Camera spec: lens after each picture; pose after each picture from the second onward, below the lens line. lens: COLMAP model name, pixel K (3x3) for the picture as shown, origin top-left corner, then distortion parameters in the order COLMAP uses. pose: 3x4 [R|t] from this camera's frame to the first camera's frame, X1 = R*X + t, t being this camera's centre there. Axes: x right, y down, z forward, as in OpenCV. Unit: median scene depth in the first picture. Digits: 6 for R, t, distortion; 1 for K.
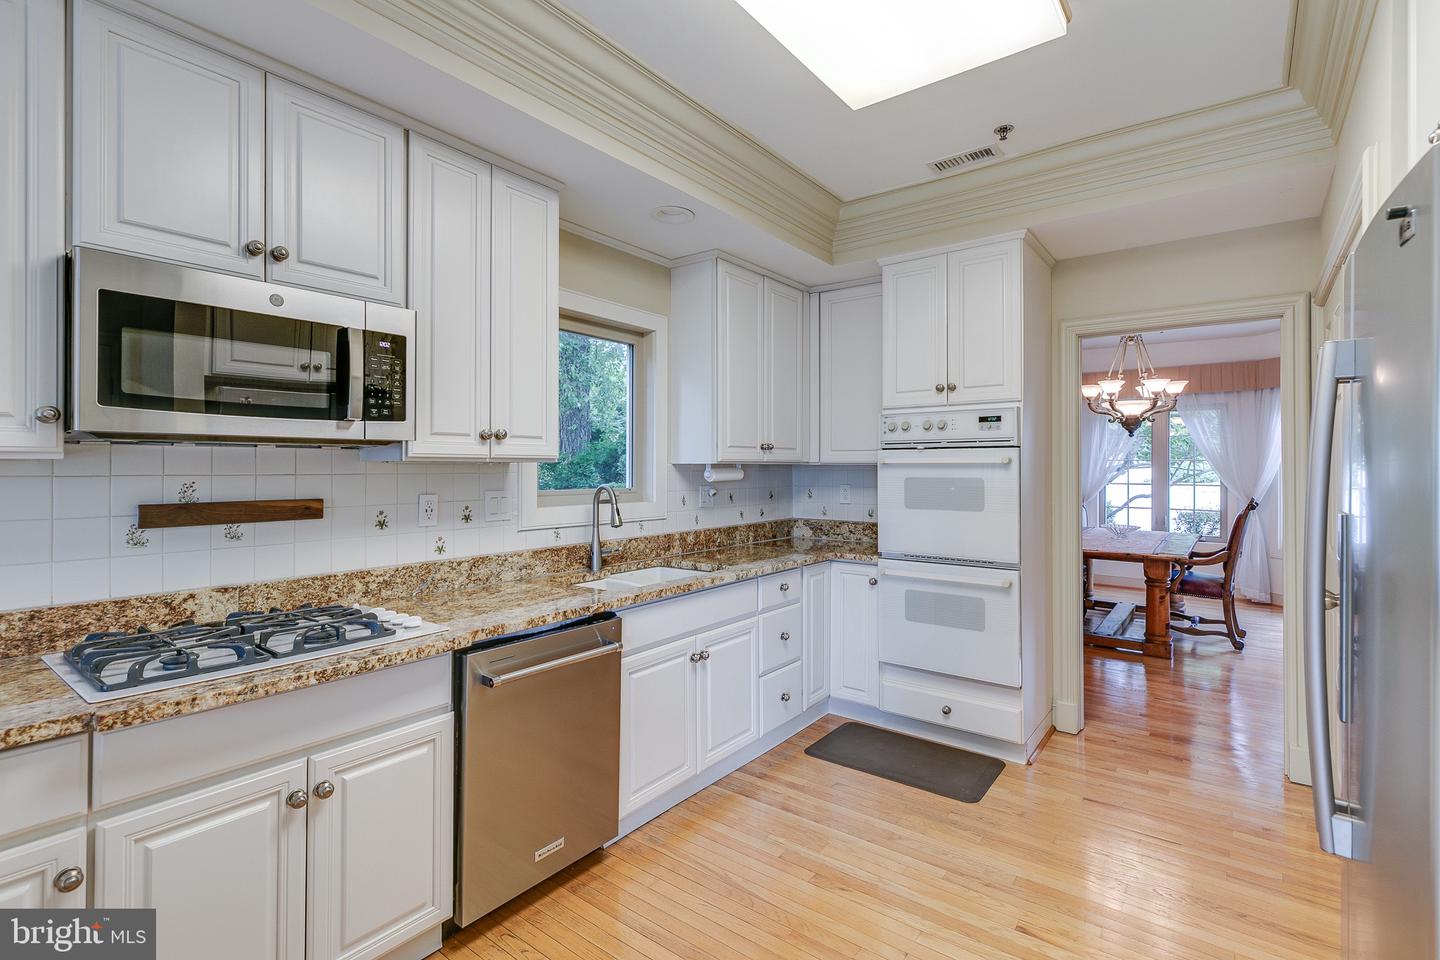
lens RADIAL K [[671.3, 0, 707.9], [0, 671.3, 464.2], [0, 0, 1]] dist [0.000560, -0.000550]
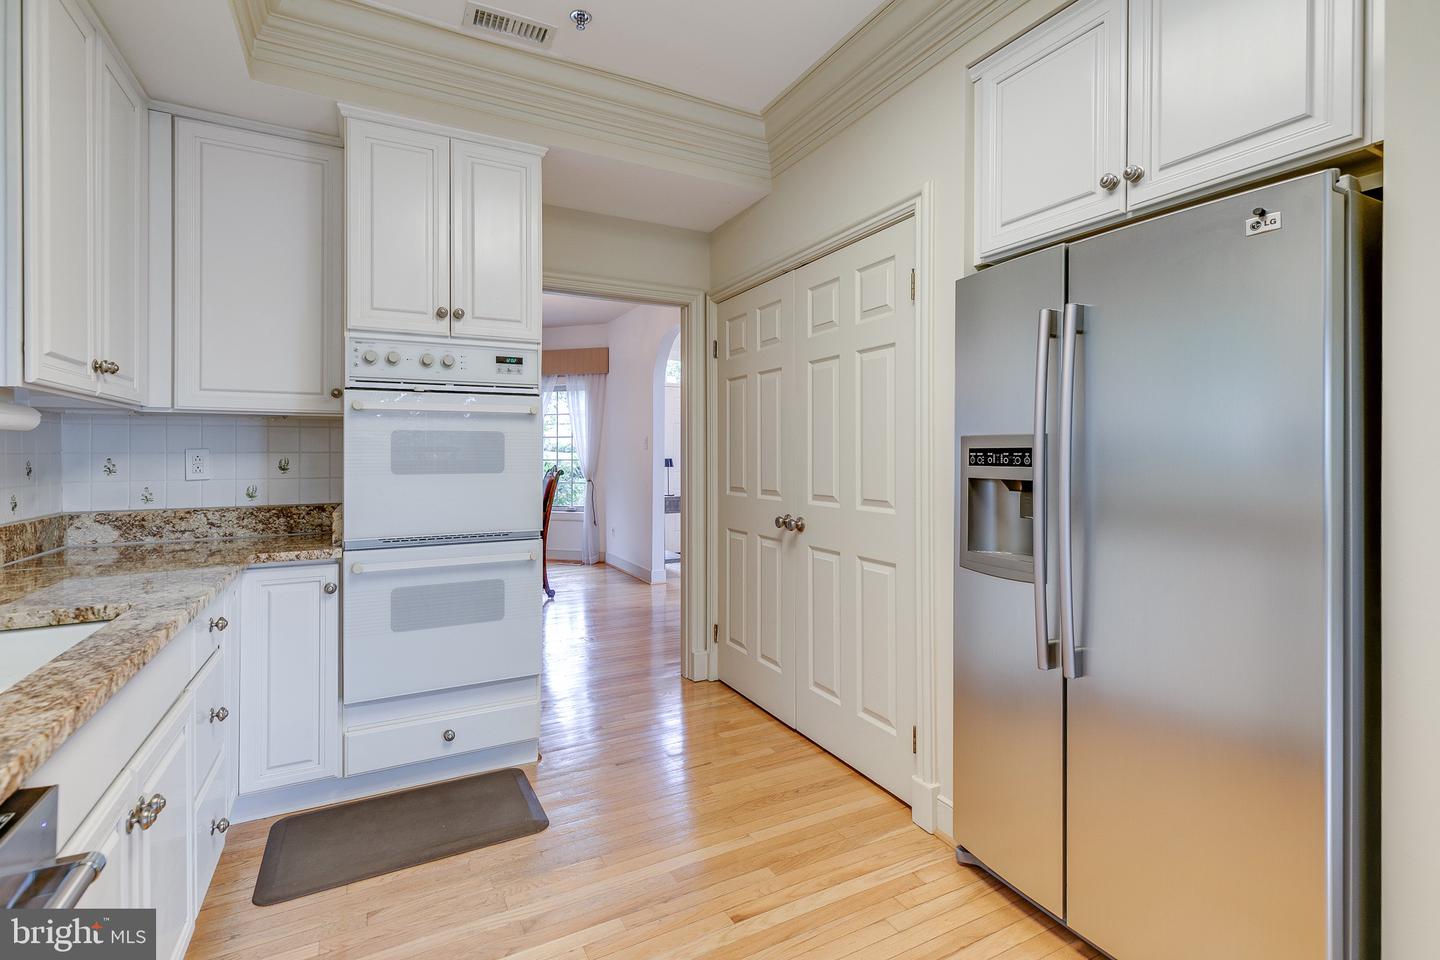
lens RADIAL K [[671.3, 0, 739.2], [0, 671.3, 452.9], [0, 0, 1]] dist [0.000560, -0.000550]
pose [[0.390746, -0.000853, 0.920498, -0.219845], [-0.000480, 0.999999, 0.001130, 0.043664], [-0.920498, -0.000883, 0.390745, 0.400258]]
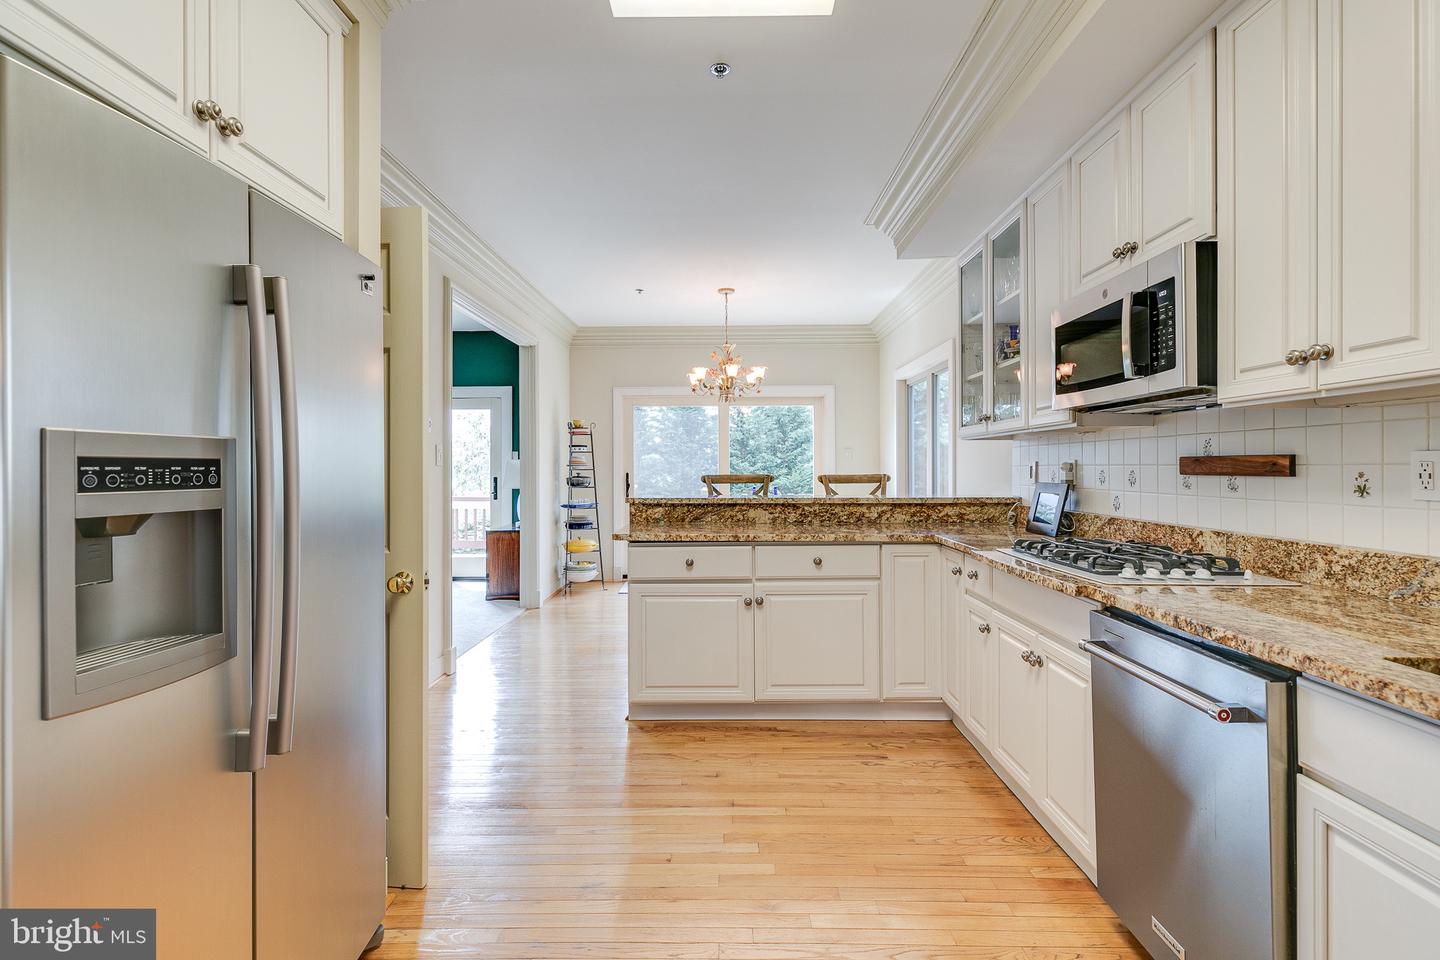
lens RADIAL K [[671.3, 0, 727.4], [0, 671.3, 469.2], [0, 0, 1]] dist [0.000560, -0.000550]
pose [[-0.792570, 0.001639, -0.609779, 0.373312], [0.002789, 0.999996, -0.000938, 0.046657], [0.609775, -0.002444, -0.792571, 0.834614]]
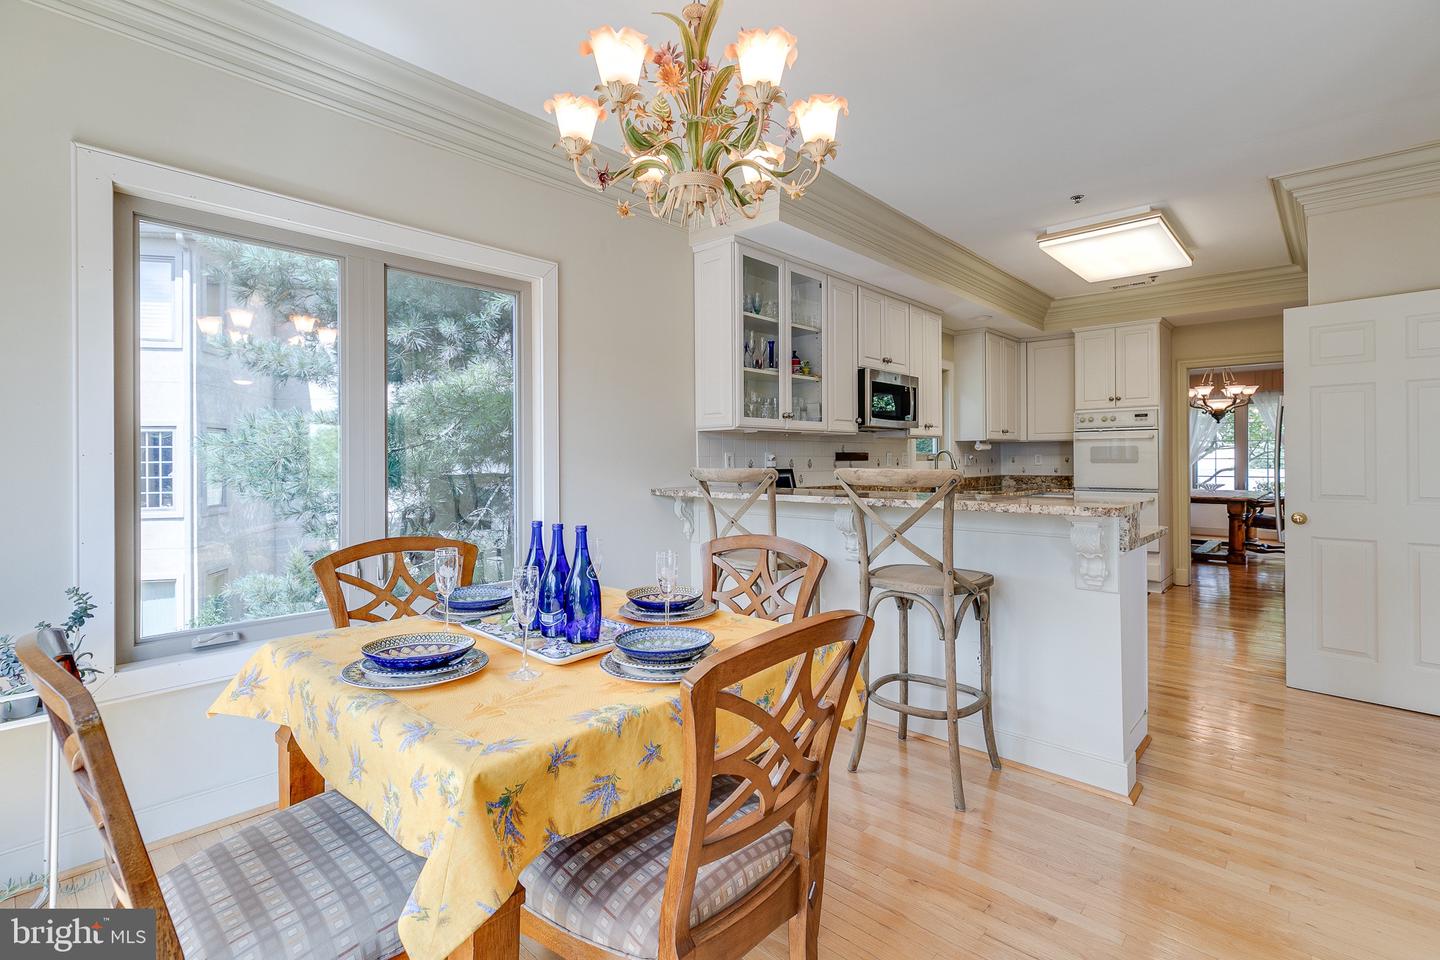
lens RADIAL K [[671.3, 0, 699.2], [0, 671.3, 456.7], [0, 0, 1]] dist [0.000560, -0.000550]
pose [[0.995541, -0.006818, -0.094088, -0.642638], [0.006986, 0.999975, 0.001459, 0.039099], [0.094075, -0.002110, 0.995563, -1.009785]]
